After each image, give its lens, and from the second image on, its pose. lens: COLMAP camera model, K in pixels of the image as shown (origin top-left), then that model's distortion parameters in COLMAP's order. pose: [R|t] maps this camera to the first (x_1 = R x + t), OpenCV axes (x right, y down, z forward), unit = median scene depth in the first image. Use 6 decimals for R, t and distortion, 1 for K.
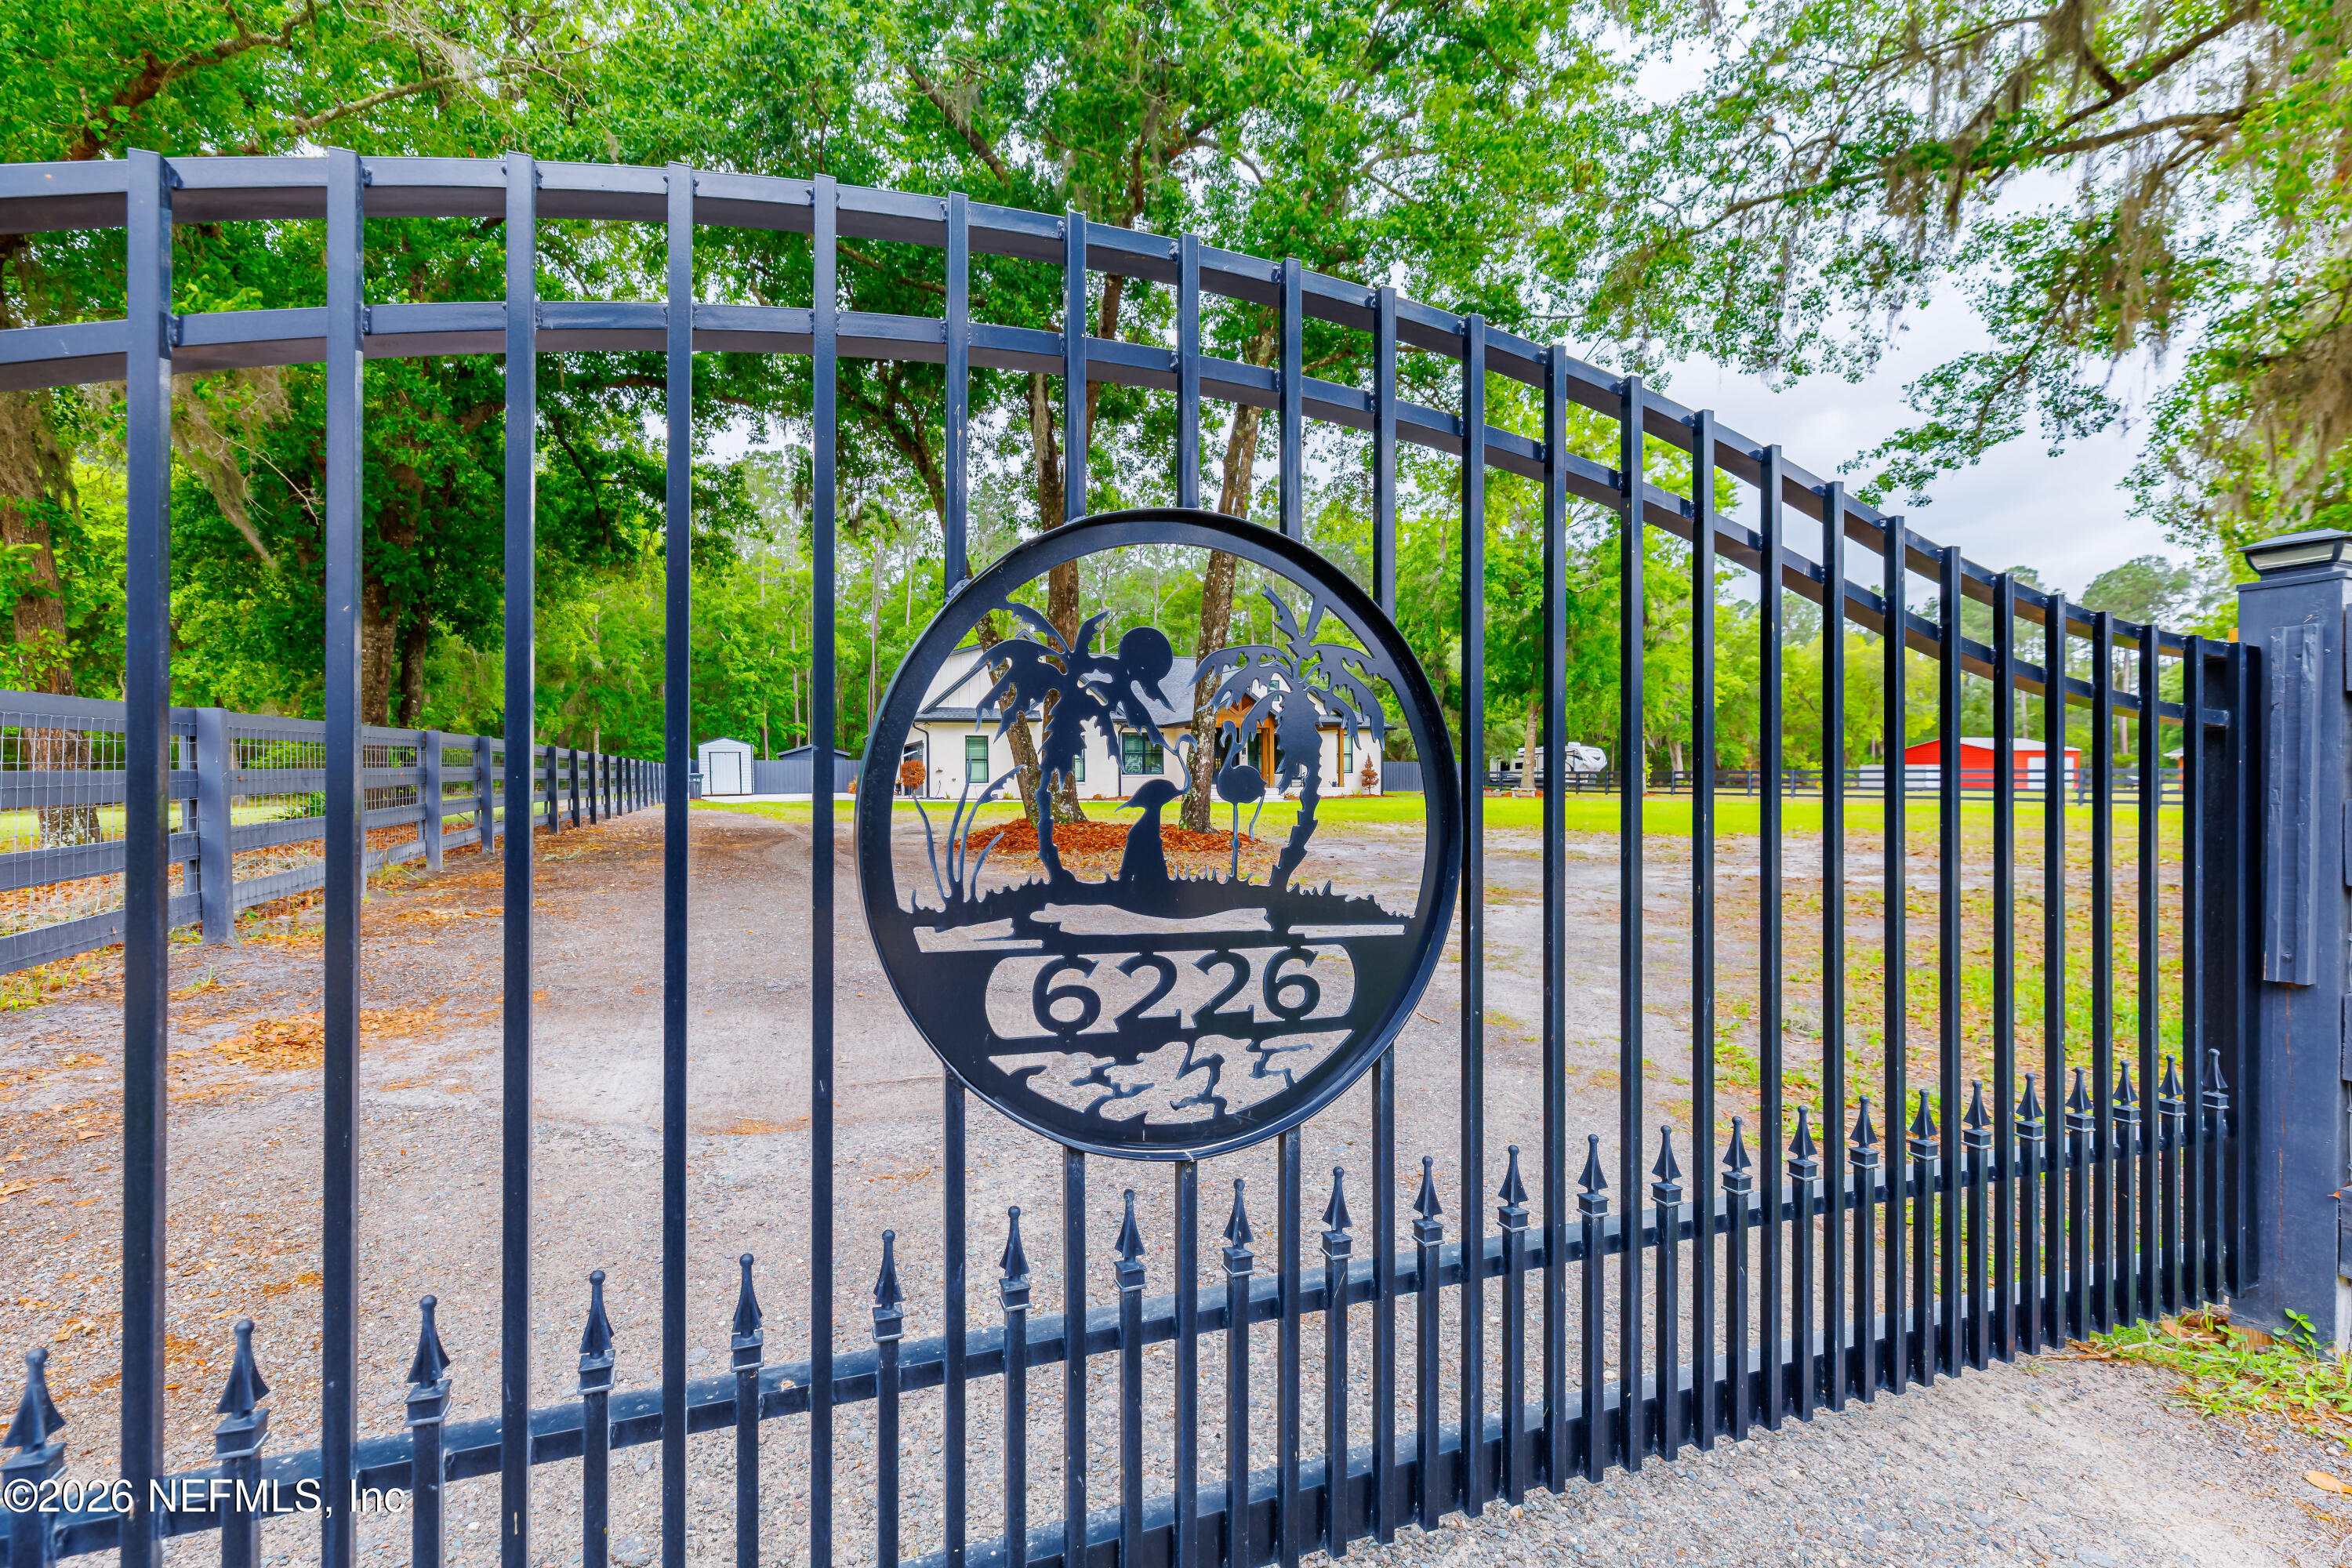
lens RADIAL K [[1054.1, 0, 1157.6], [0, 1054.1, 777.9], [0, 0, 1]] dist [0.001315, 0.000004]
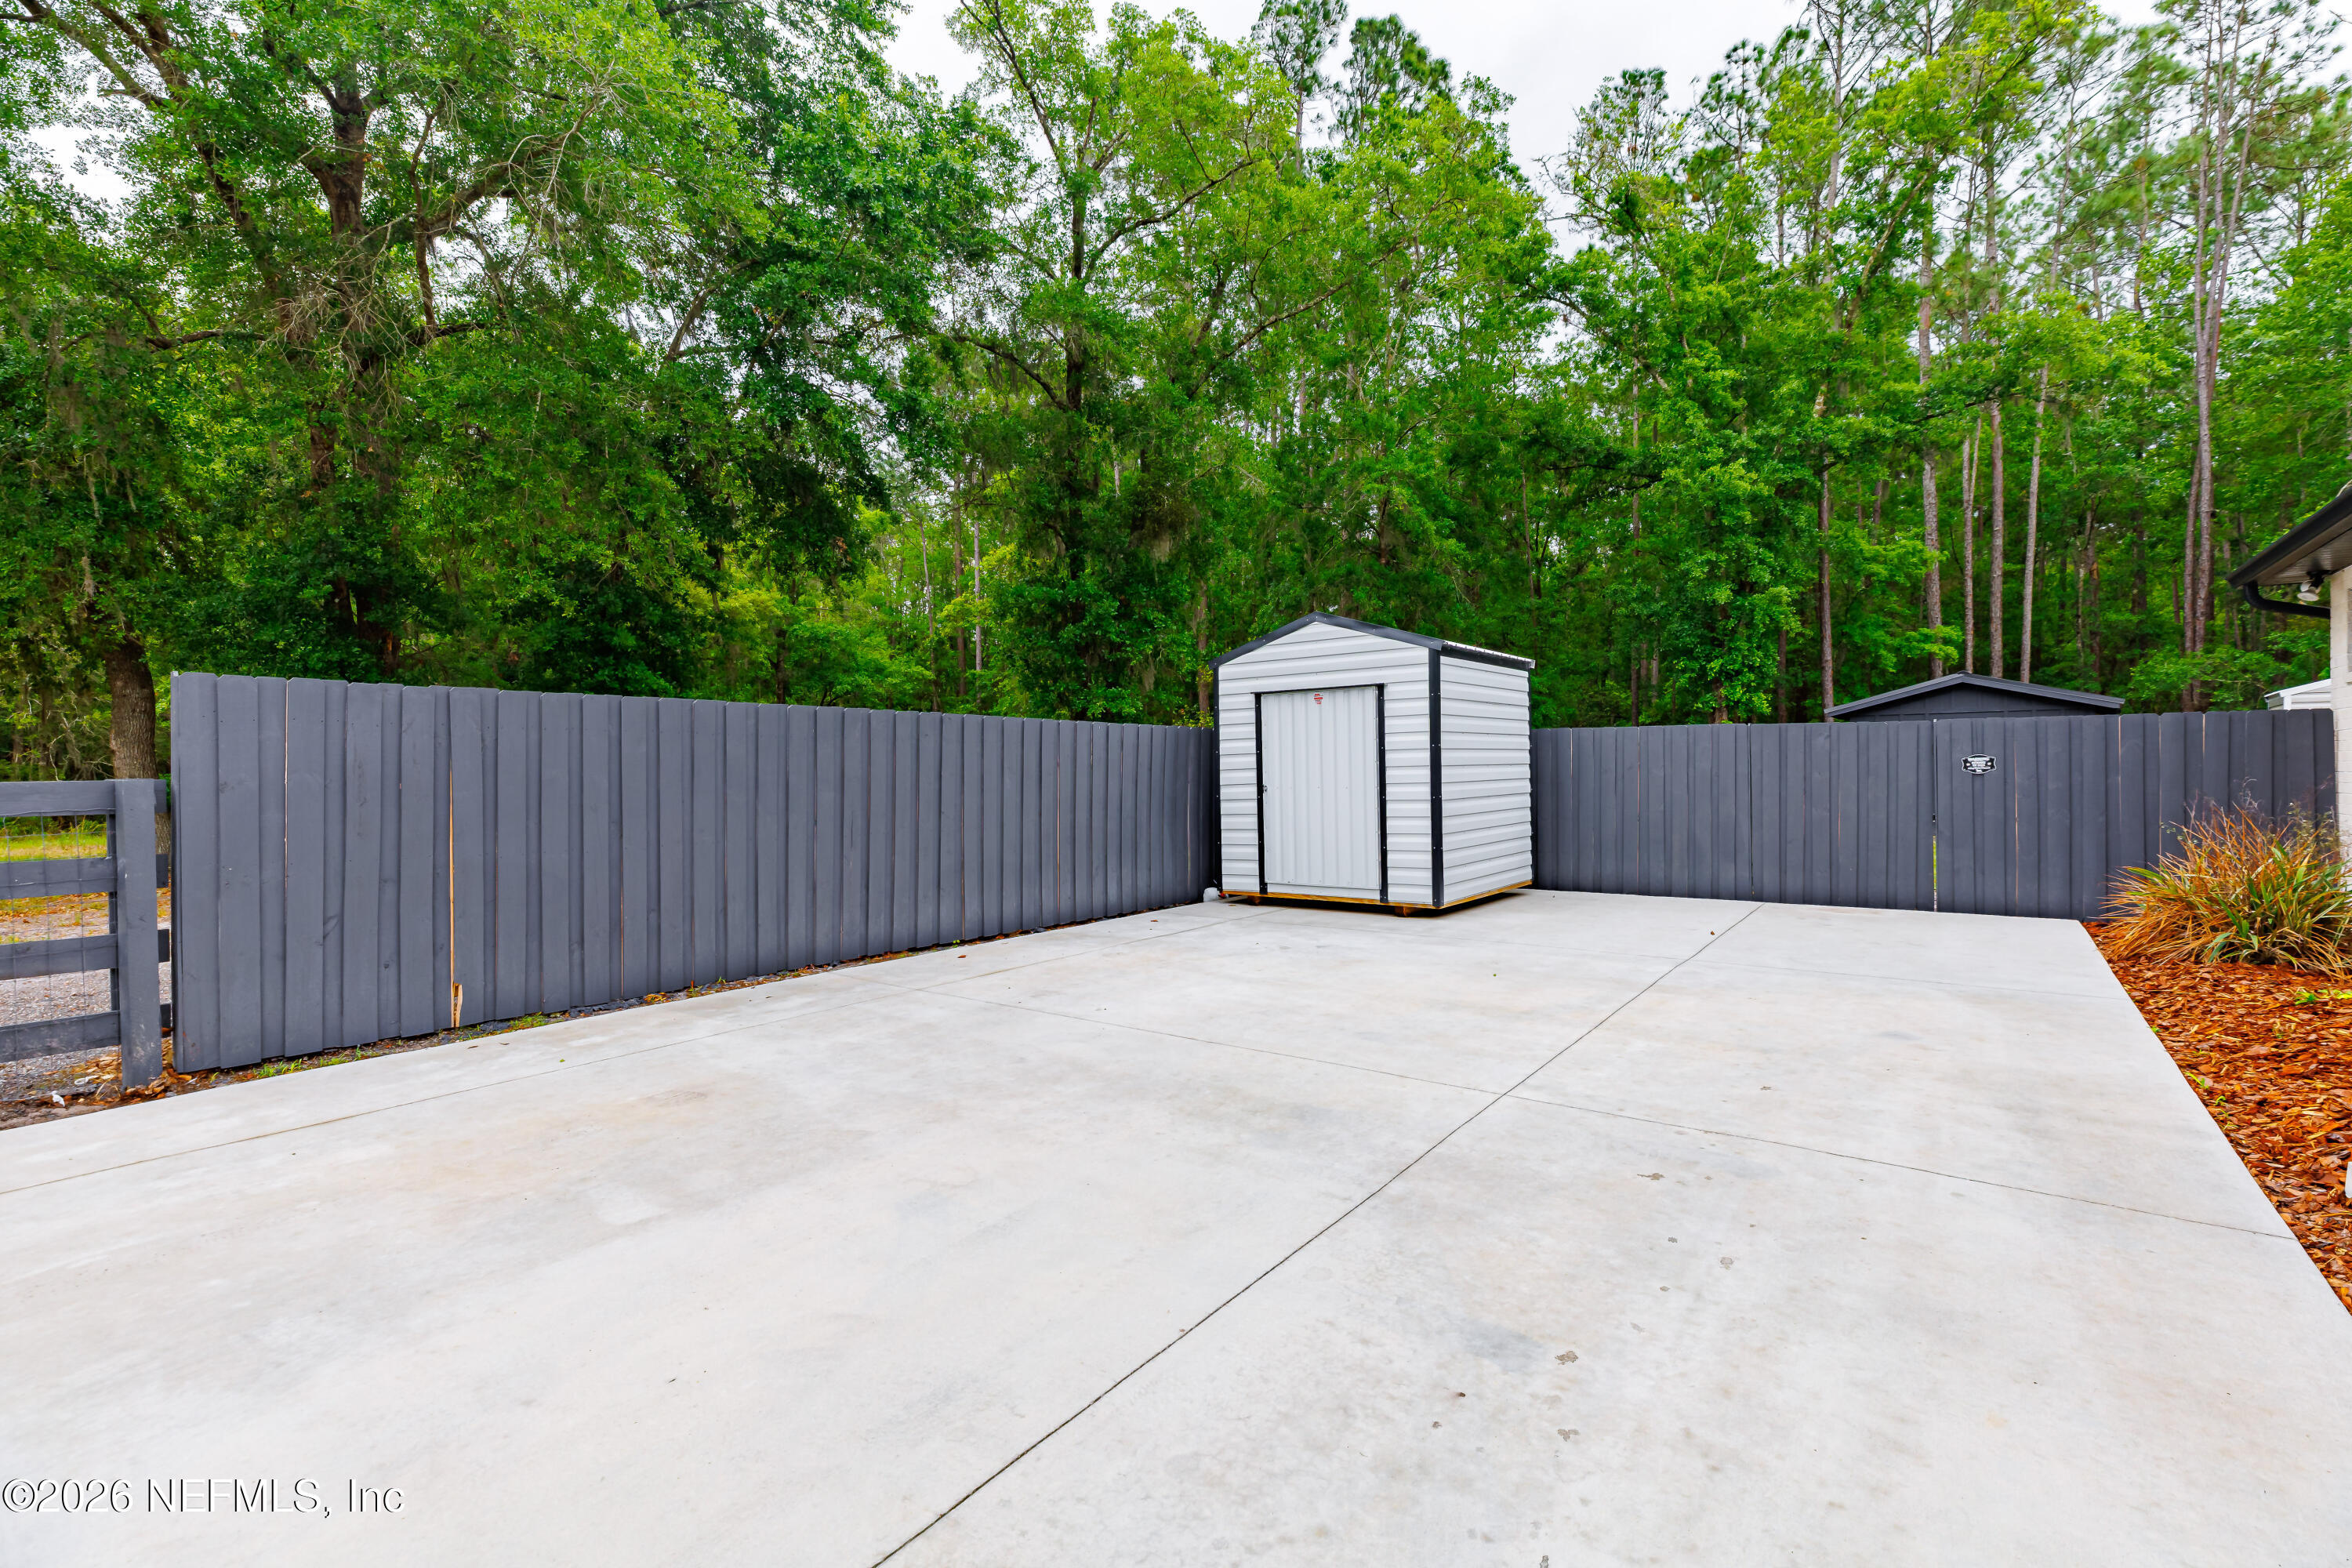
lens RADIAL K [[1054.1, 0, 1157.6], [0, 1054.1, 777.9], [0, 0, 1]] dist [0.001315, 0.000004]
pose [[0.529198, 0.002494, -0.848495, -0.251827], [0.004732, 0.999971, 0.005890, -0.009402], [0.848485, -0.007132, 0.529171, 0.829941]]
